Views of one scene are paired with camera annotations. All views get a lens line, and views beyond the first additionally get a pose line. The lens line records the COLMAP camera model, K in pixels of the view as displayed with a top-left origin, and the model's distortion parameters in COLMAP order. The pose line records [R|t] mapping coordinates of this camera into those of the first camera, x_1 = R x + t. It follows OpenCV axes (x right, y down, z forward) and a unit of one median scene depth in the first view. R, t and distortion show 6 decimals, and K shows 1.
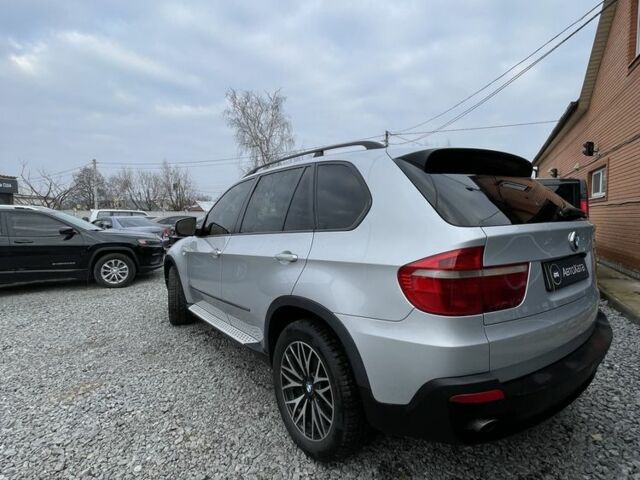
lens RADIAL K [[362.7, 0, 320.0], [0, 362.7, 240.0], [0, 0, 1]] dist [-0.001733, 0.000727]
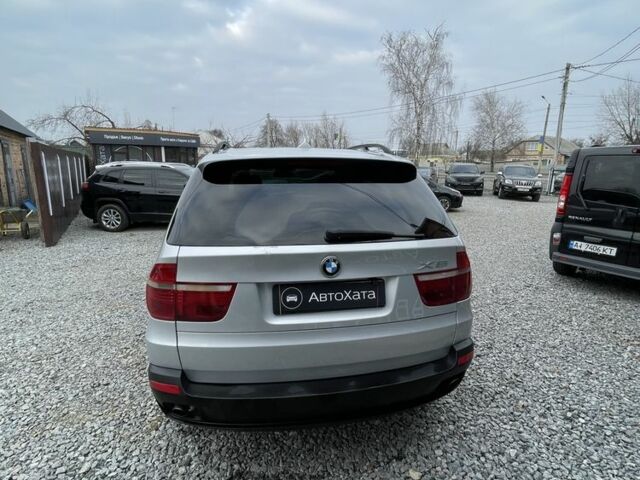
lens RADIAL K [[362.7, 0, 320.0], [0, 362.7, 240.0], [0, 0, 1]] dist [-0.001733, 0.000727]
pose [[0.880944, 0.120760, -0.457554, 0.097352], [-0.052009, 0.985742, 0.160027, -0.018672], [0.470354, -0.117178, 0.874663, 0.017340]]
